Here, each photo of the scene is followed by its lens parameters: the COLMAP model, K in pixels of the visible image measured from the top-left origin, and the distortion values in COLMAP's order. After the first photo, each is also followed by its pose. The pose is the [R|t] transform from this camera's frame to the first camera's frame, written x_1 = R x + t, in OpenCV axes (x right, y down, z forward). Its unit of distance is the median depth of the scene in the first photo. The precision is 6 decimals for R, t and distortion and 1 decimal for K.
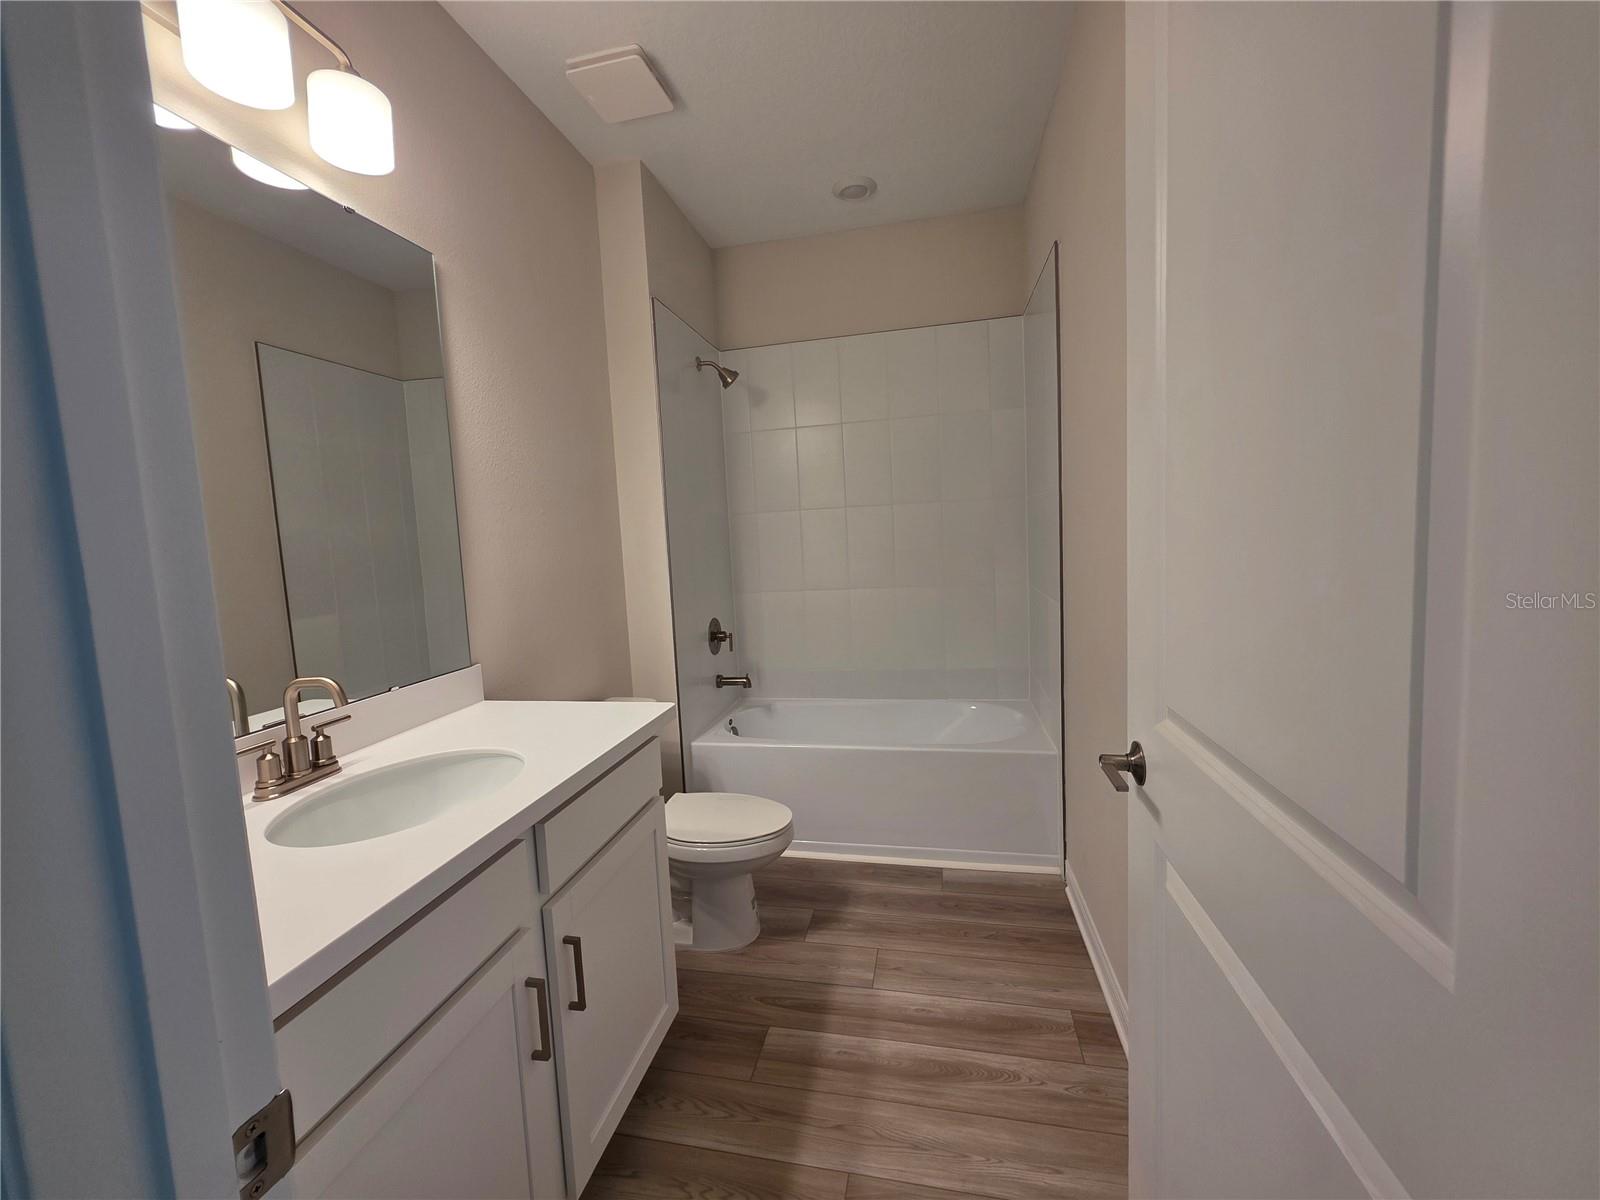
lens RADIAL K [[642.6, 0, 795.5], [0, 642.6, 600.2], [0, 0, 1]] dist [0.002053, -0.000682]
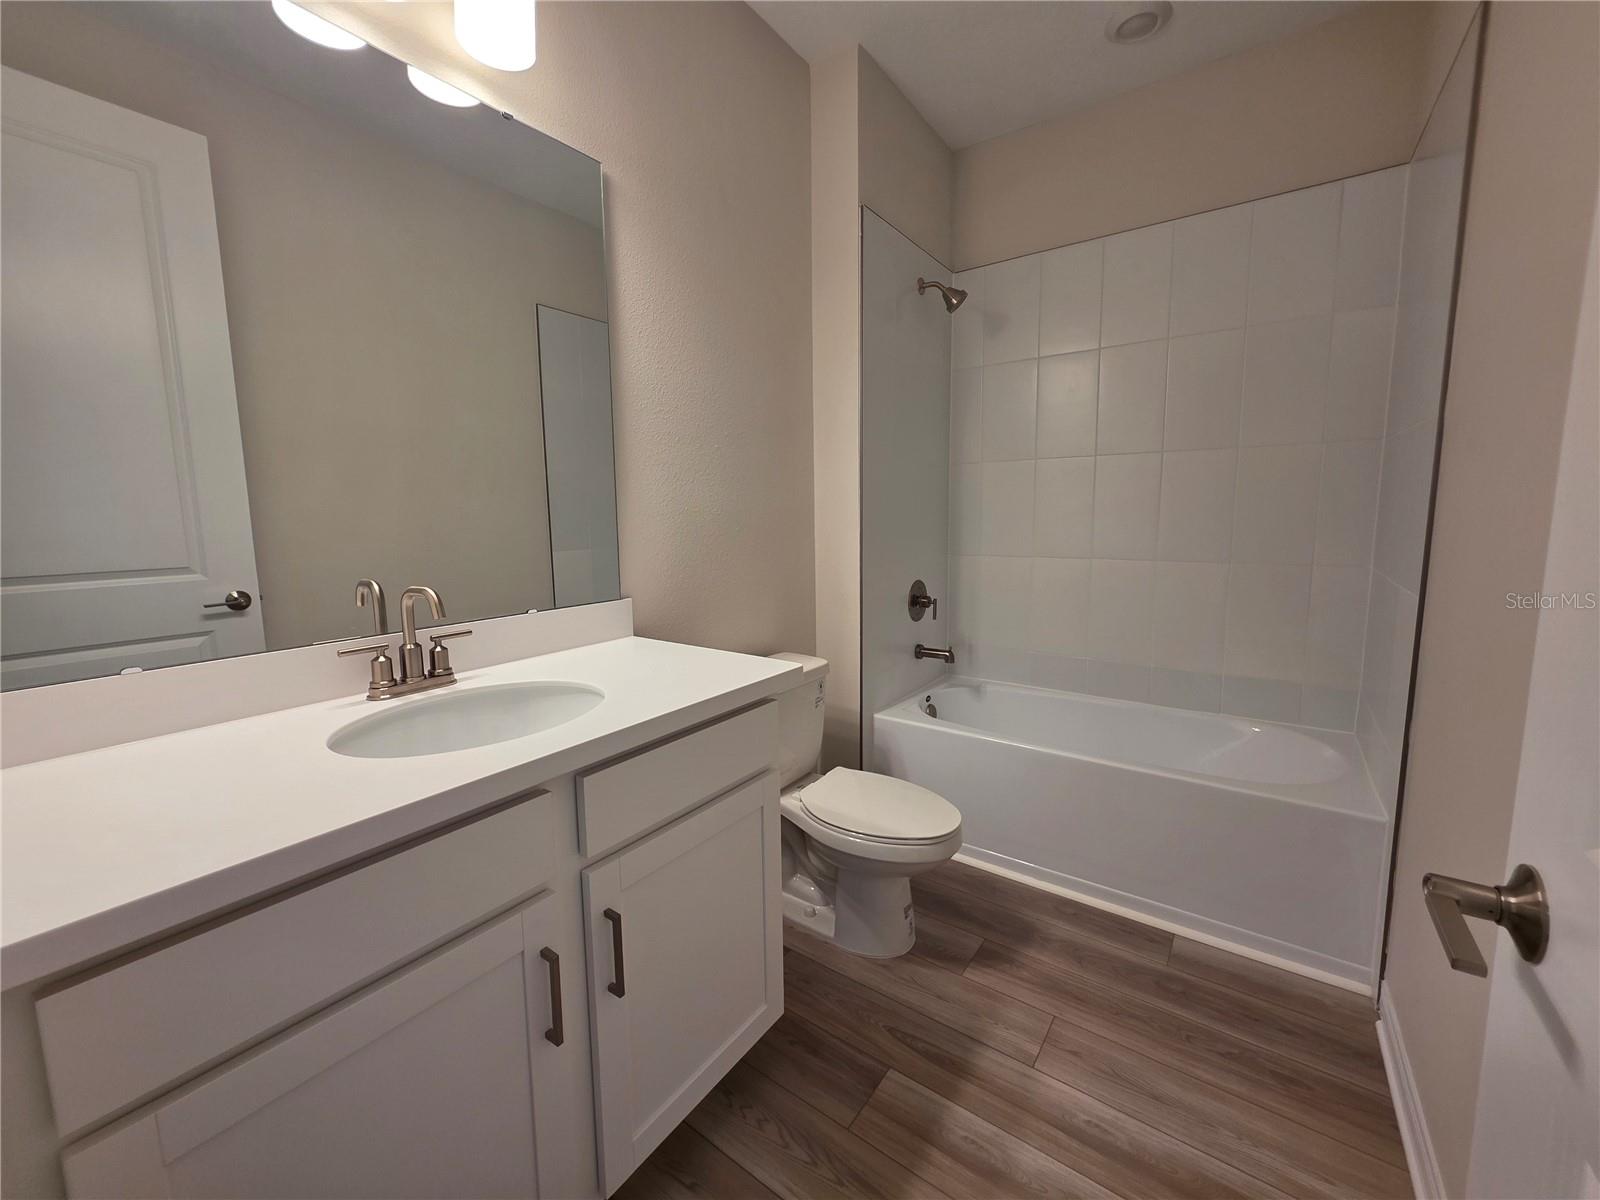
lens RADIAL K [[642.6, 0, 794.7], [0, 642.6, 593.0], [0, 0, 1]] dist [0.002053, -0.000682]
pose [[0.915188, 0.091217, -0.392568, 0.109061], [-0.076807, 0.995674, 0.052297, 0.019923], [0.395640, -0.017709, 0.918235, 0.190950]]
